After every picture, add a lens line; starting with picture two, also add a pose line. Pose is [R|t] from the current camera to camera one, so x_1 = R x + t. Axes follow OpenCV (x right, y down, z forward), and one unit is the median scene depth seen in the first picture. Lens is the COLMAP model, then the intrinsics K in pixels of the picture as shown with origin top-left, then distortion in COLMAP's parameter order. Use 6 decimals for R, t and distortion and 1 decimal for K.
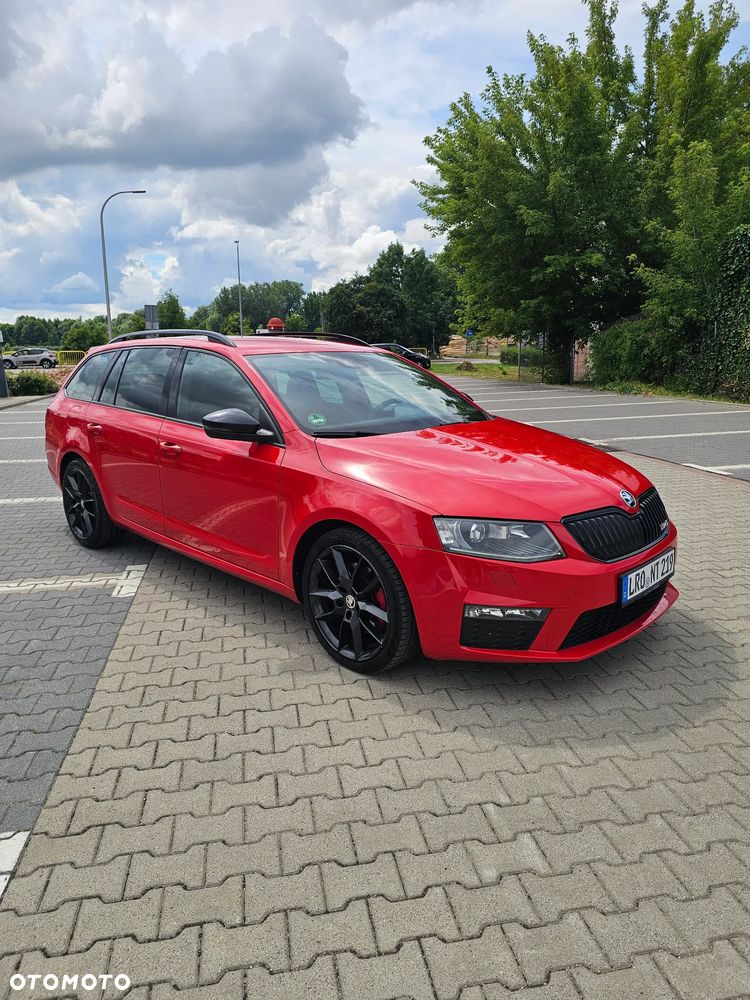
lens RADIAL K [[698.4, 0, 366.6], [0, 698.4, 499.9], [0, 0, 1]] dist [0.042947, -0.034591]
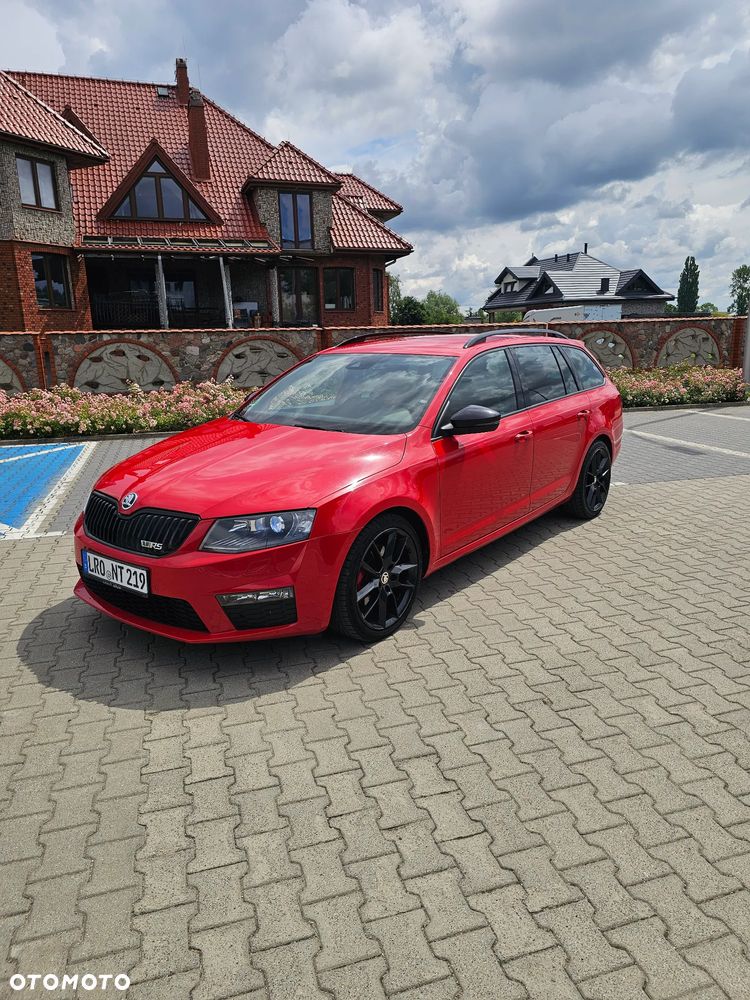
lens RADIAL K [[662.4, 0, 384.3], [0, 662.4, 490.3], [0, 0, 1]] dist [0.057222, -0.050825]
pose [[0.112471, 0.246416, -0.962616, 1.278235], [-0.205687, 0.953554, 0.220064, -0.298749], [0.972133, 0.173247, 0.157931, 1.101425]]
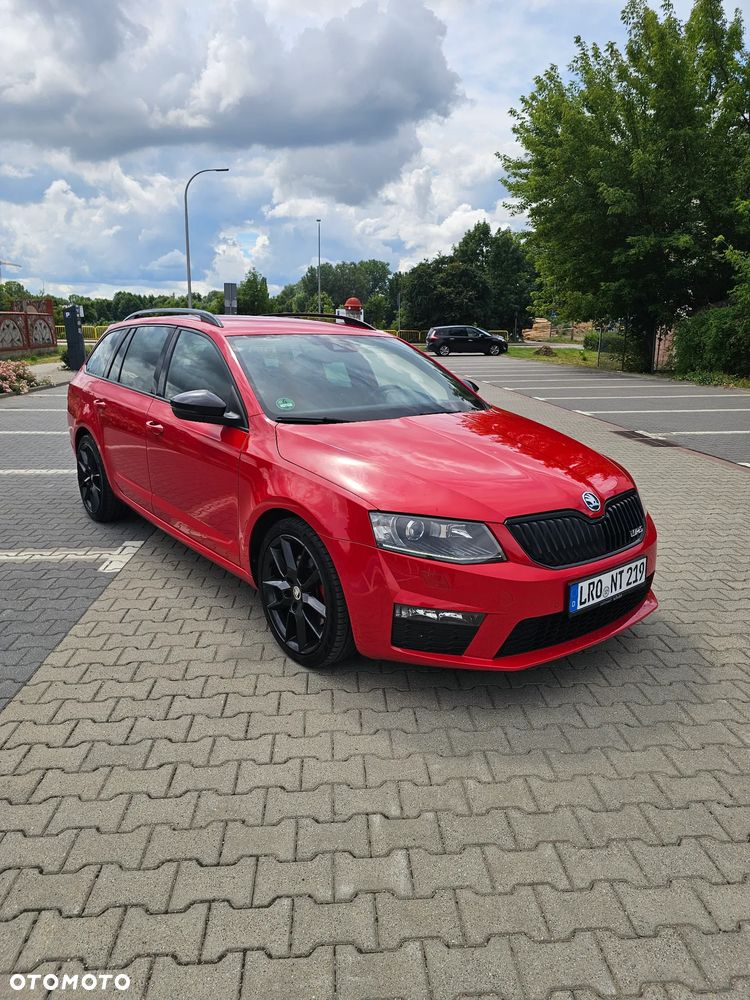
lens RADIAL K [[698.4, 0, 366.6], [0, 698.4, 499.9], [0, 0, 1]] dist [0.042947, -0.034591]
pose [[0.992942, 0.048079, -0.108423, 0.159256], [-0.045261, 0.998574, 0.028302, -0.015050], [0.109629, -0.023195, 0.993702, 0.036497]]
